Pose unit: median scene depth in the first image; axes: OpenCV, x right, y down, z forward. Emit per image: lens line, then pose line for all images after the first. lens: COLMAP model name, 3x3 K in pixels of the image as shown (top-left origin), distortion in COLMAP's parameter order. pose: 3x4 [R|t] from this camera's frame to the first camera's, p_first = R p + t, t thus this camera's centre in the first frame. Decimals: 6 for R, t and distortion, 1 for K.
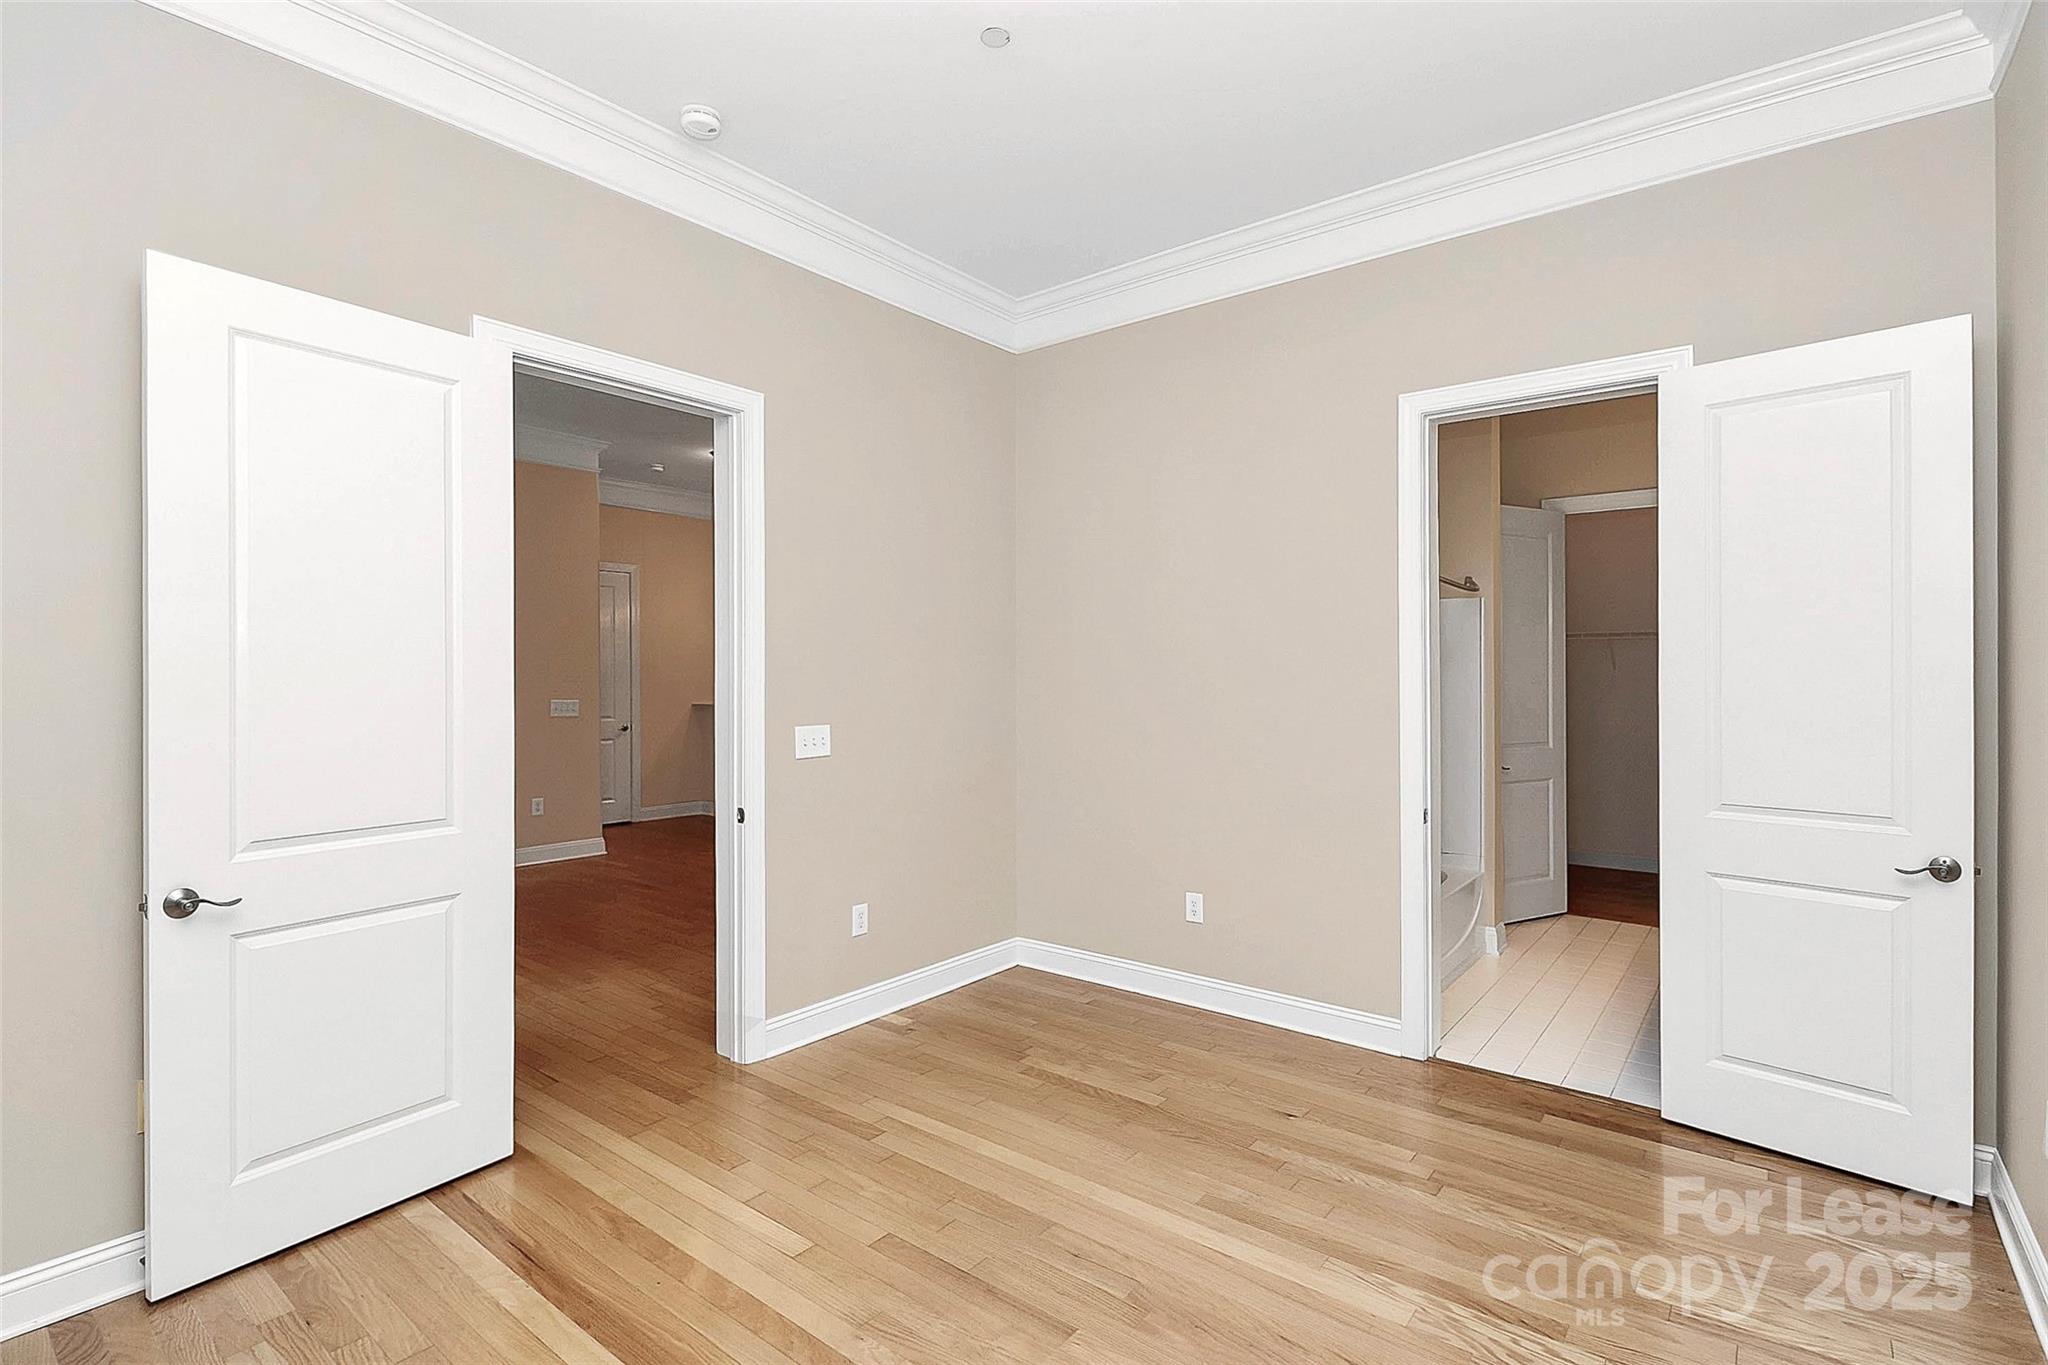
lens RADIAL K [[983.5, 0, 1024.0], [0, 983.5, 682.5], [0, 0, 1]] dist [-0.001061, -0.000392]
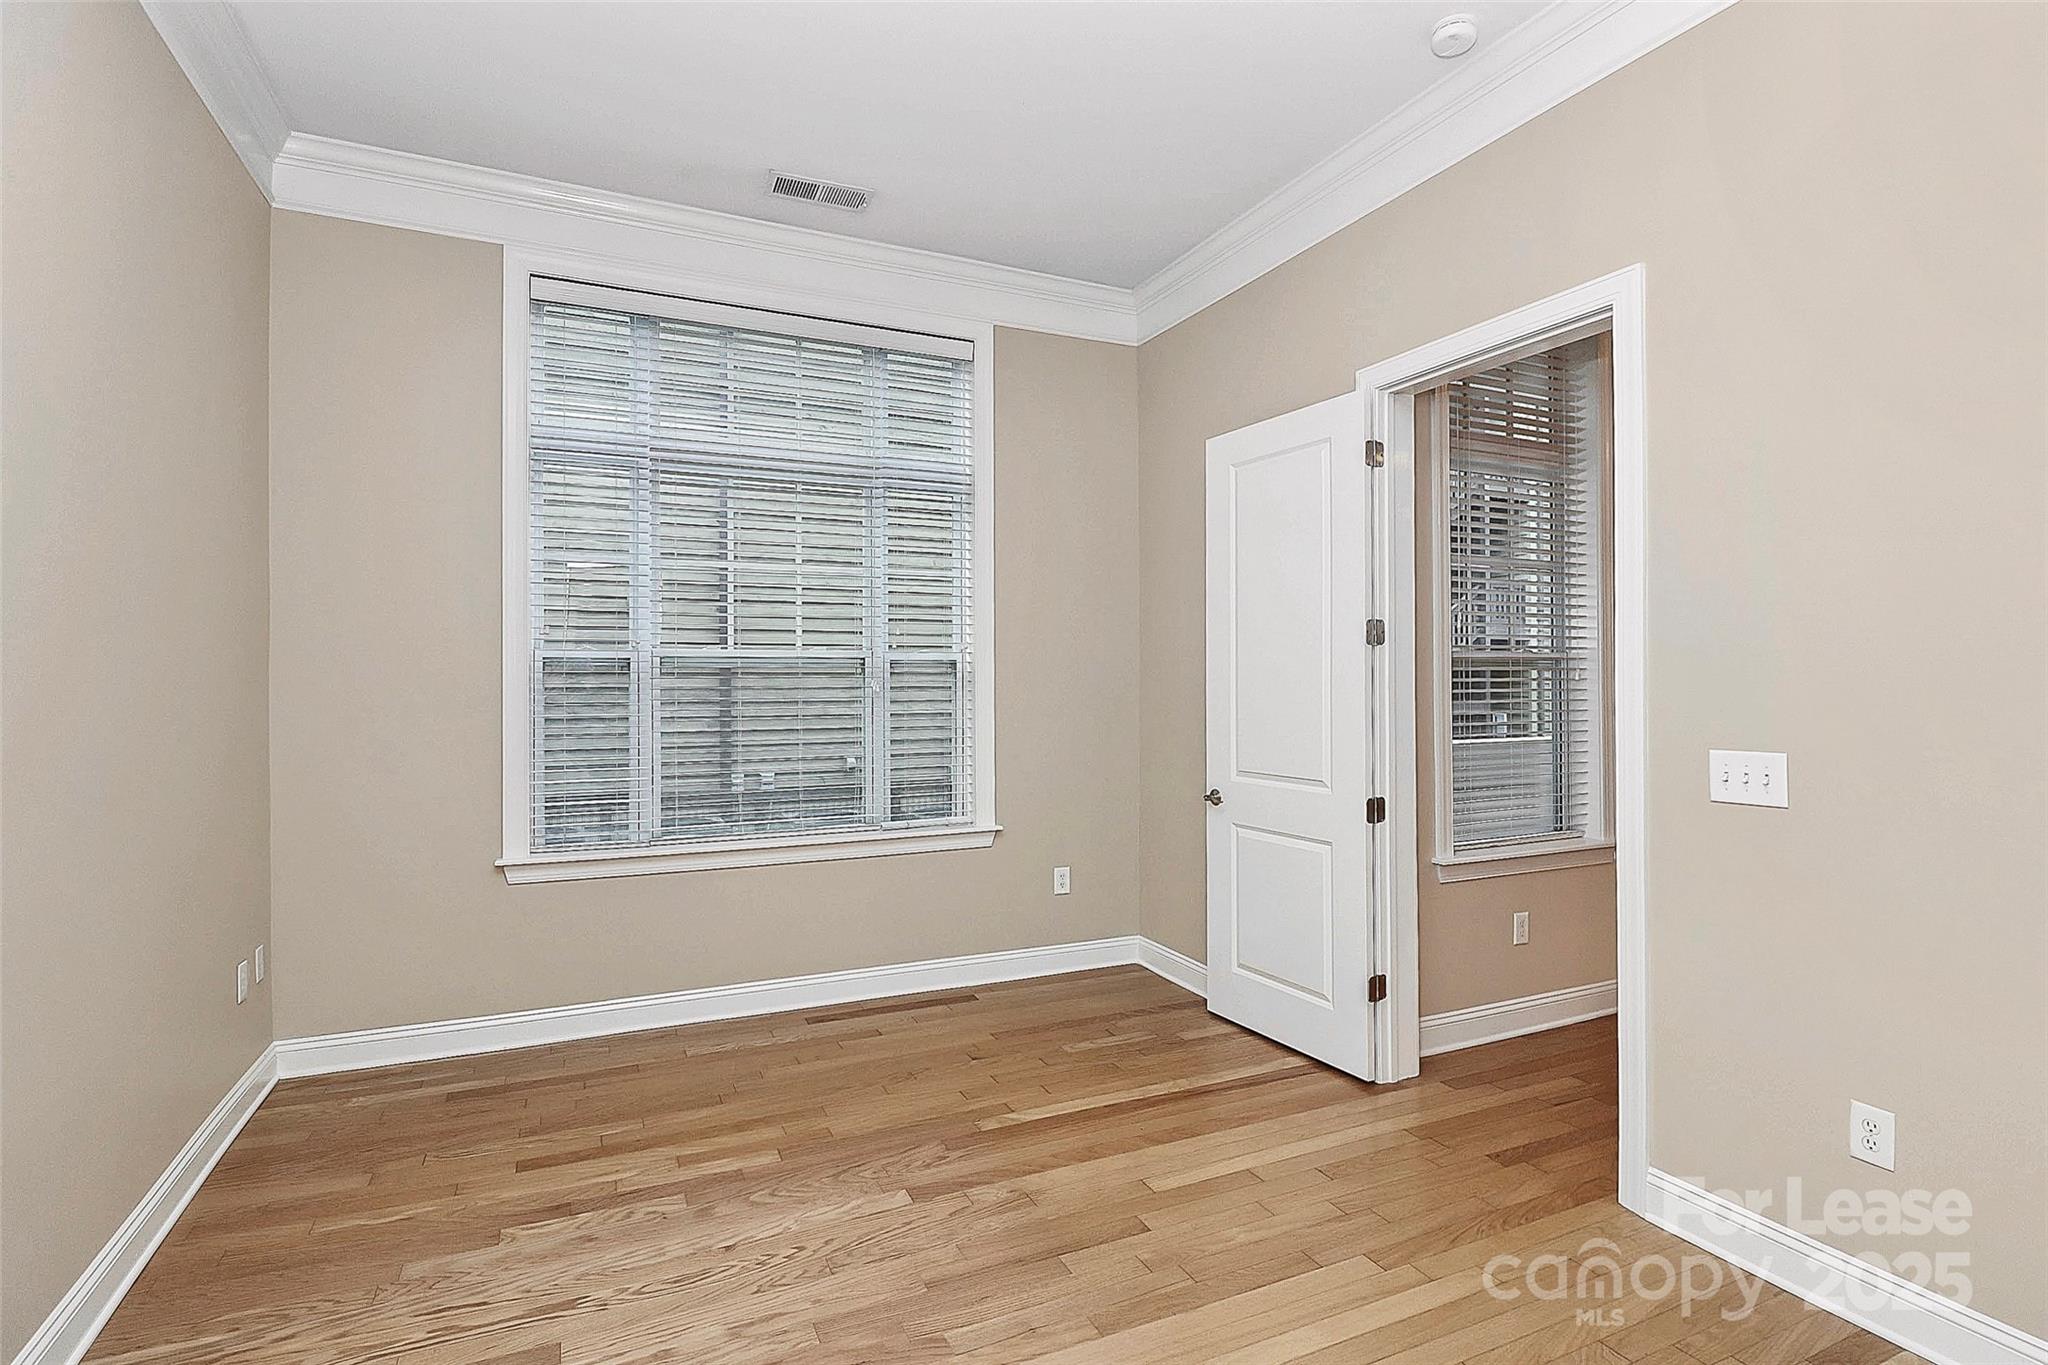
lens RADIAL K [[983.5, 0, 1024.0], [0, 983.5, 682.5], [0, 0, 1]] dist [-0.001061, -0.000392]
pose [[-0.455568, 0.011475, -0.890127, 0.780295], [-0.002565, 0.999896, 0.014203, -0.008680], [0.890197, 0.008754, -0.455491, 1.301488]]
